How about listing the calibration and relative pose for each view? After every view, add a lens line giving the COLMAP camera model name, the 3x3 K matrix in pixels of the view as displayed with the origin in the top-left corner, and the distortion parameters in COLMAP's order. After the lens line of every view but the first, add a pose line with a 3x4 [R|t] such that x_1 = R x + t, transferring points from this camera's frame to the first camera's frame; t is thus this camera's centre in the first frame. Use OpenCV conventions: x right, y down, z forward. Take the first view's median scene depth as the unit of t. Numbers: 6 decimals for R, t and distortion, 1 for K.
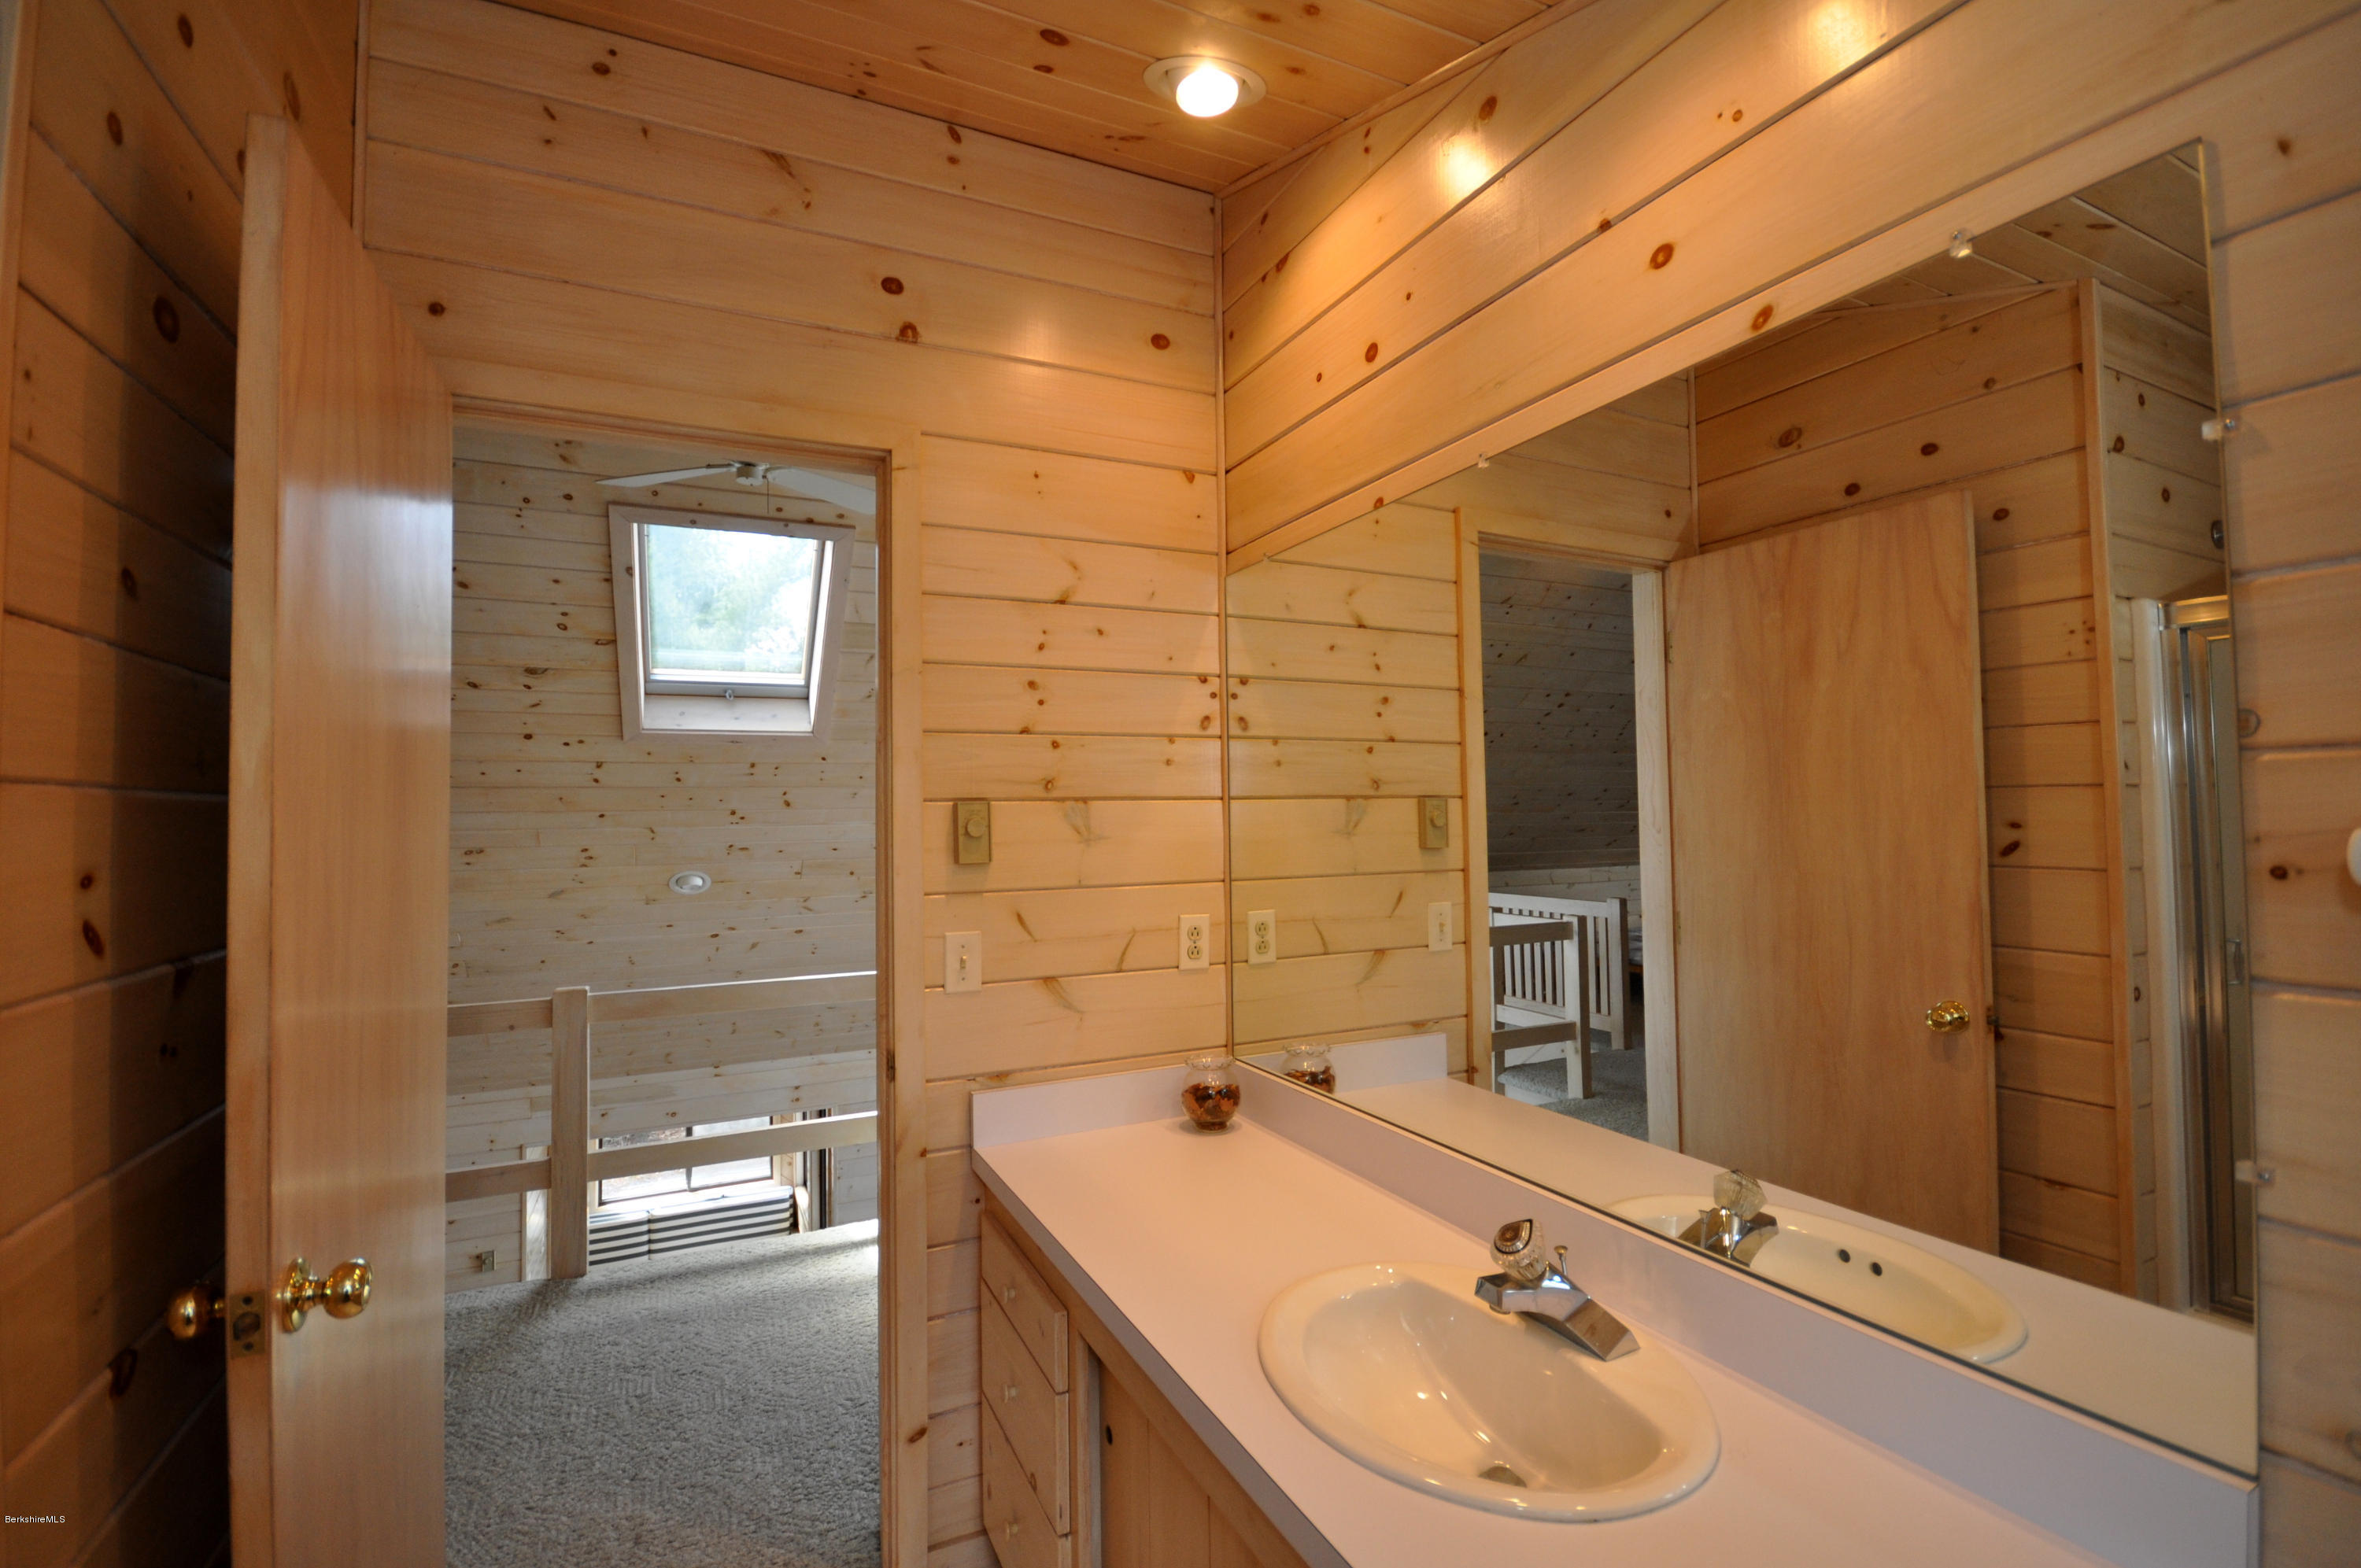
lens RADIAL K [[1043.9, 0, 1191.5], [0, 1043.9, 780.5], [0, 0, 1]] dist [-0.001595, -0.000067]
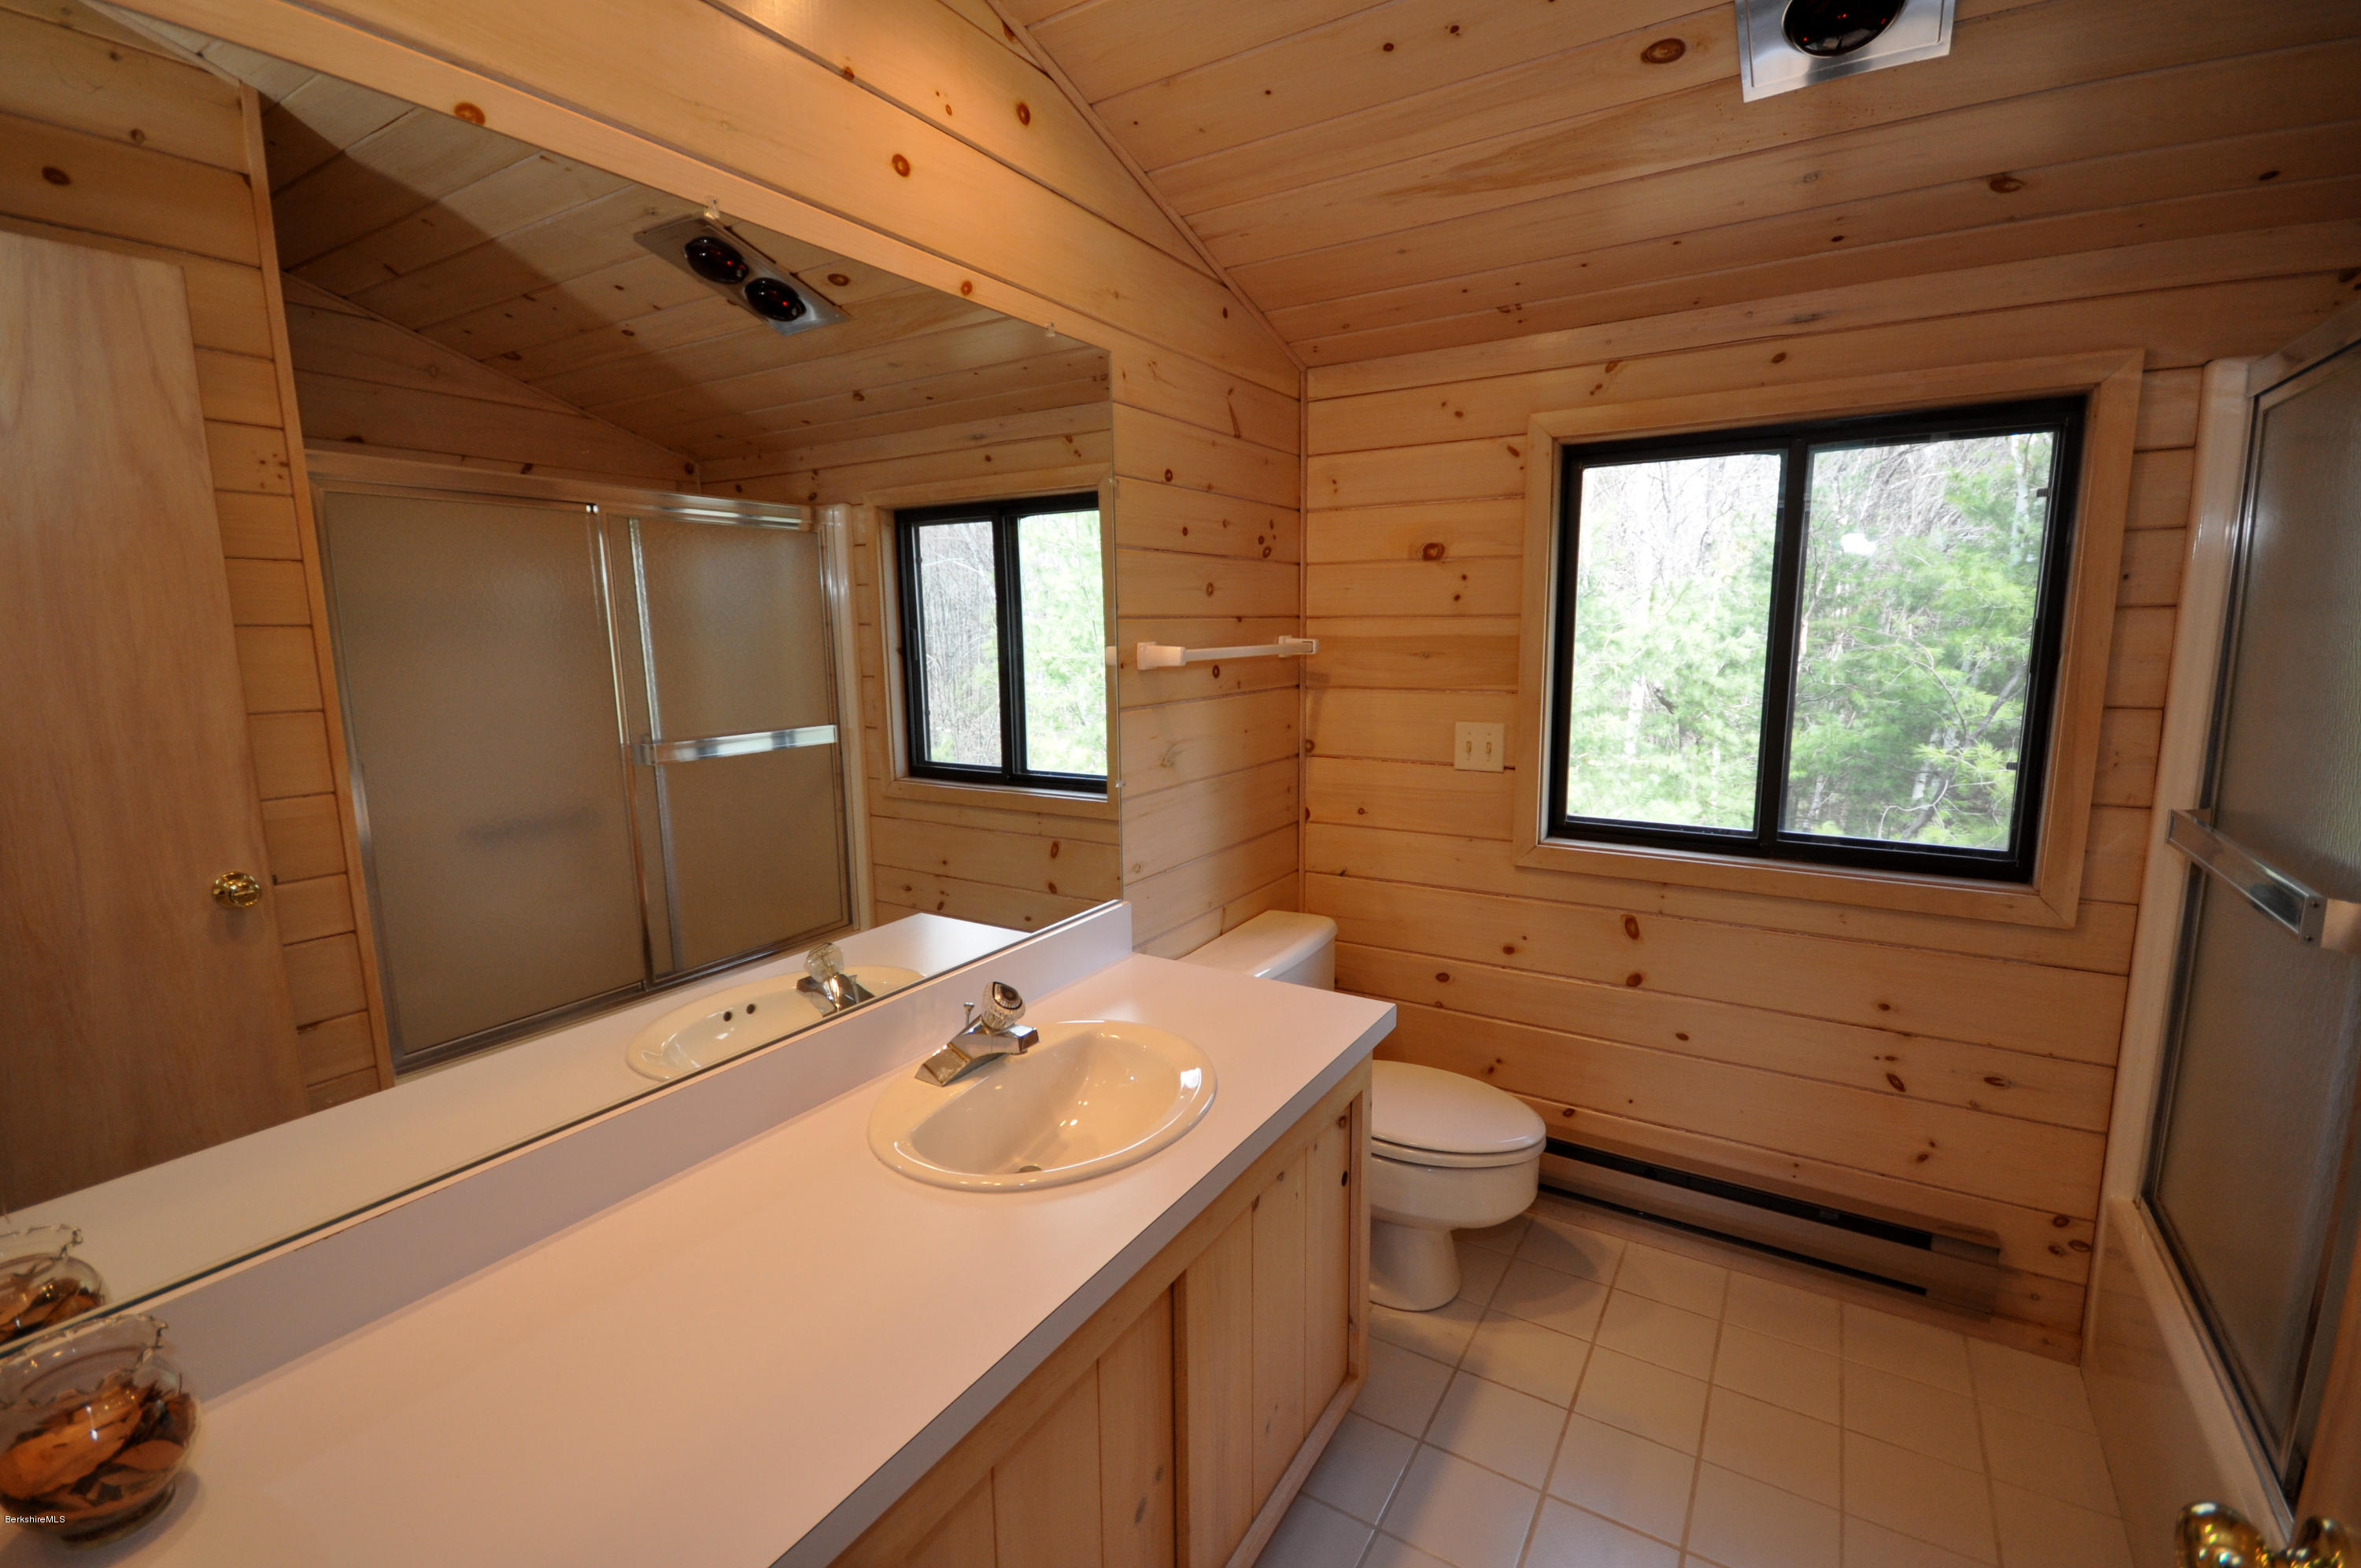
lens RADIAL K [[1043.9, 0, 1191.5], [0, 1043.9, 780.5], [0, 0, 1]] dist [-0.001595, -0.000067]
pose [[-0.538374, -0.111790, 0.835259, -0.693130], [-0.016597, 0.992376, 0.122121, 0.025456], [-0.842543, 0.051884, -0.536125, 1.252723]]
